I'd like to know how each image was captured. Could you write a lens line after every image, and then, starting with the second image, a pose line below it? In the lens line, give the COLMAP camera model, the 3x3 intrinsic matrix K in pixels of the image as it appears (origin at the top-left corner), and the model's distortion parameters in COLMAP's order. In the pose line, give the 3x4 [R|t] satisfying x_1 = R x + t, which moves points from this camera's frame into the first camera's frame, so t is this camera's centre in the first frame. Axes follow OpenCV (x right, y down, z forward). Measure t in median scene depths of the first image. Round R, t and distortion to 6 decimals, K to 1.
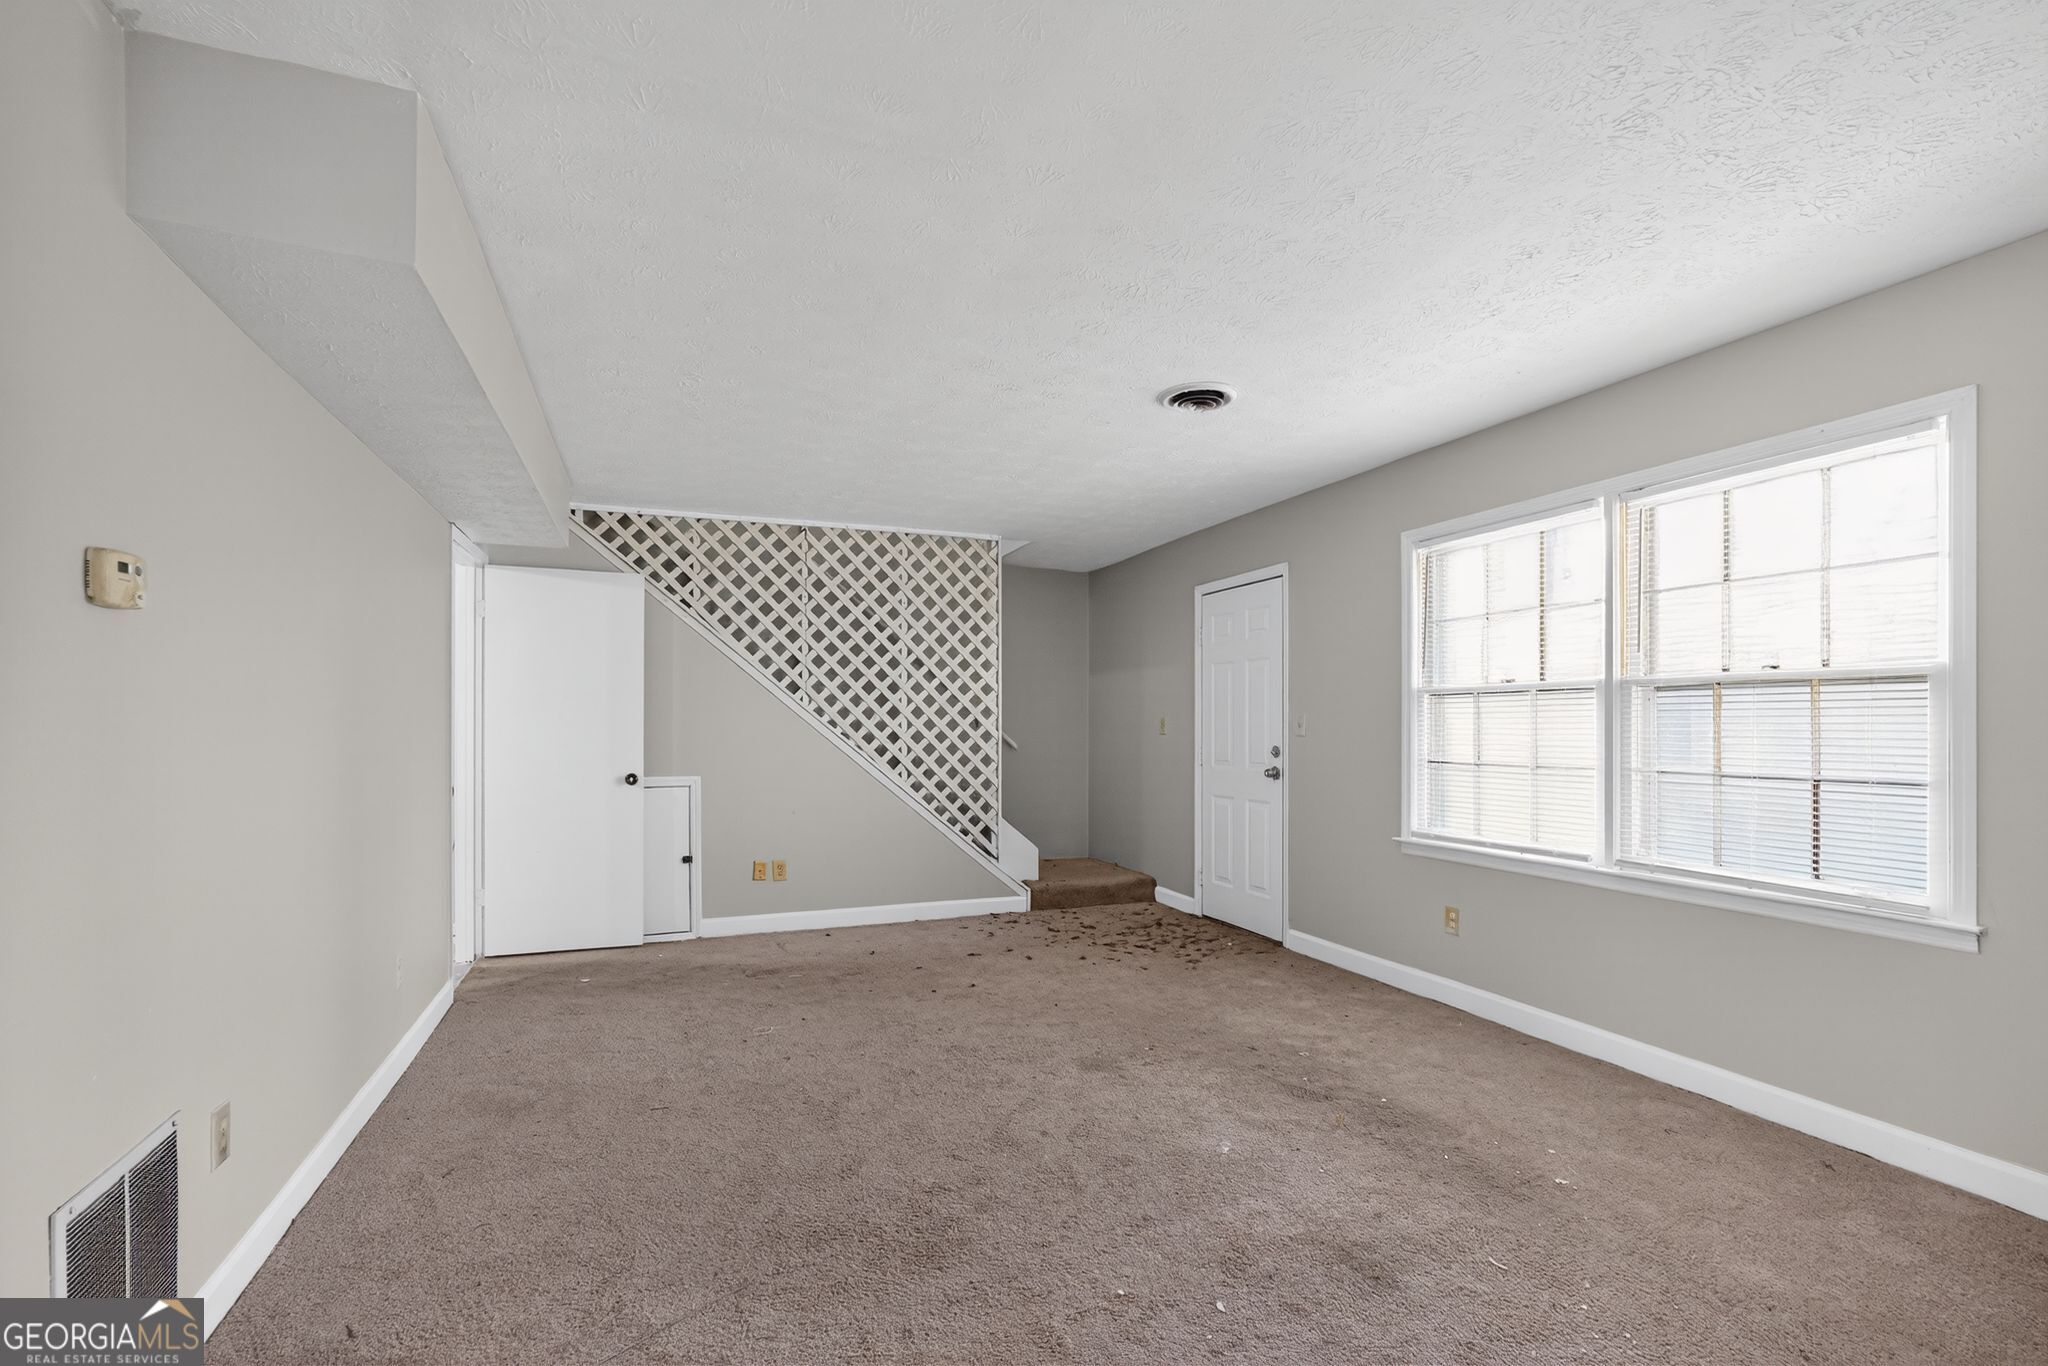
lens RADIAL K [[909.6, 0, 1031.1], [0, 909.6, 717.7], [0, 0, 1]] dist [-0.022114, 0.000132]
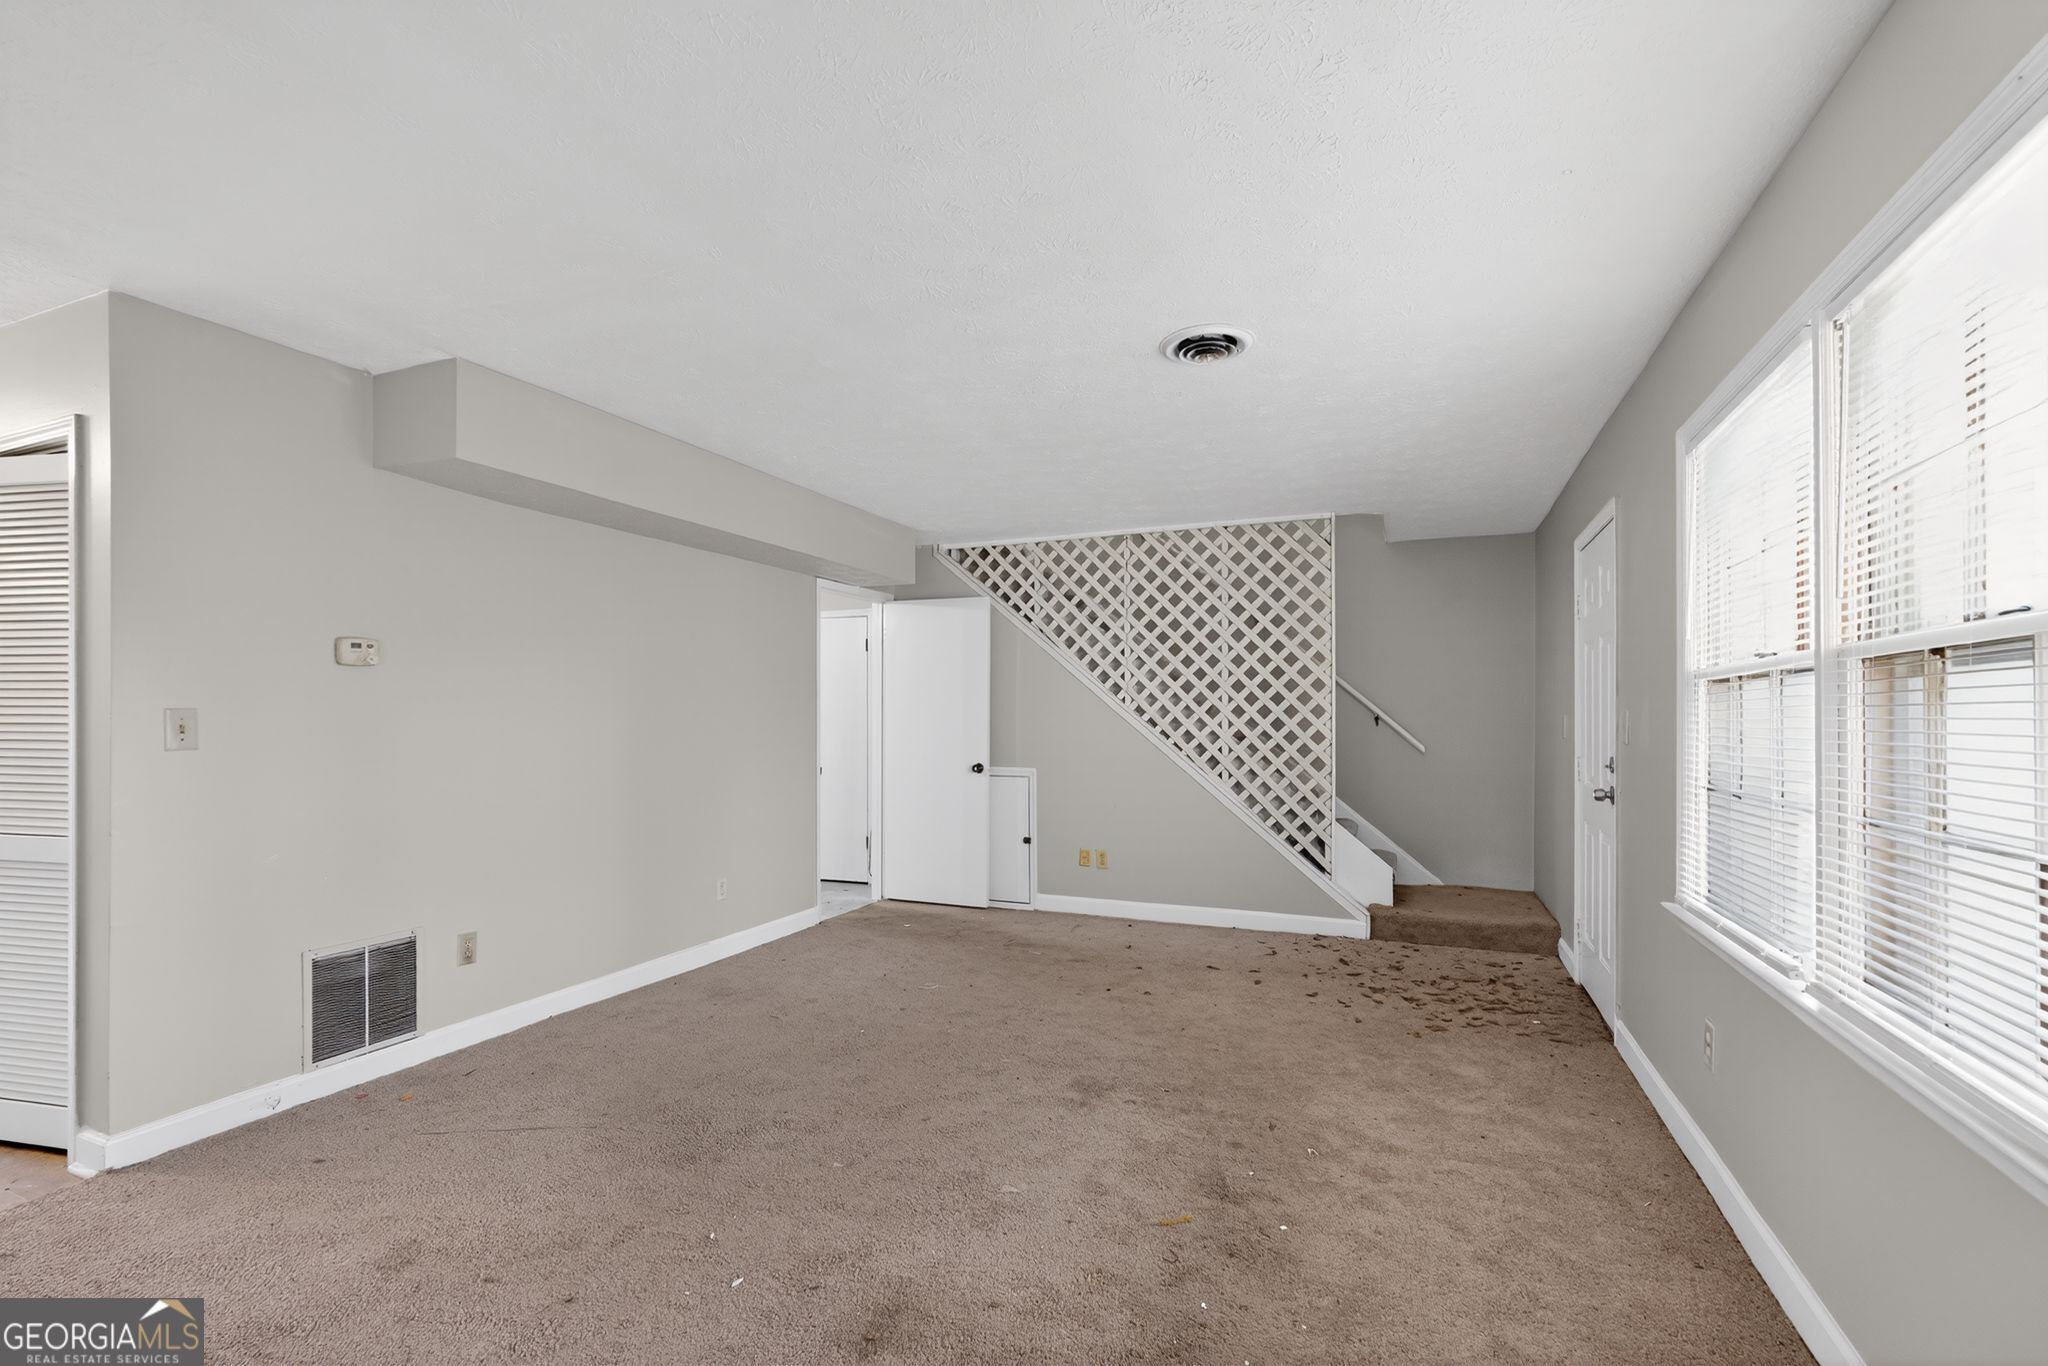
lens RADIAL K [[911.7, 0, 1023.7], [0, 911.7, 710.2], [0, 0, 1]] dist [-0.002679, 0.000022]
pose [[0.711382, -0.006259, -0.702777, 0.416597], [0.002943, 0.999978, -0.005927, -0.001770], [0.702799, 0.002148, 0.711385, 0.165942]]
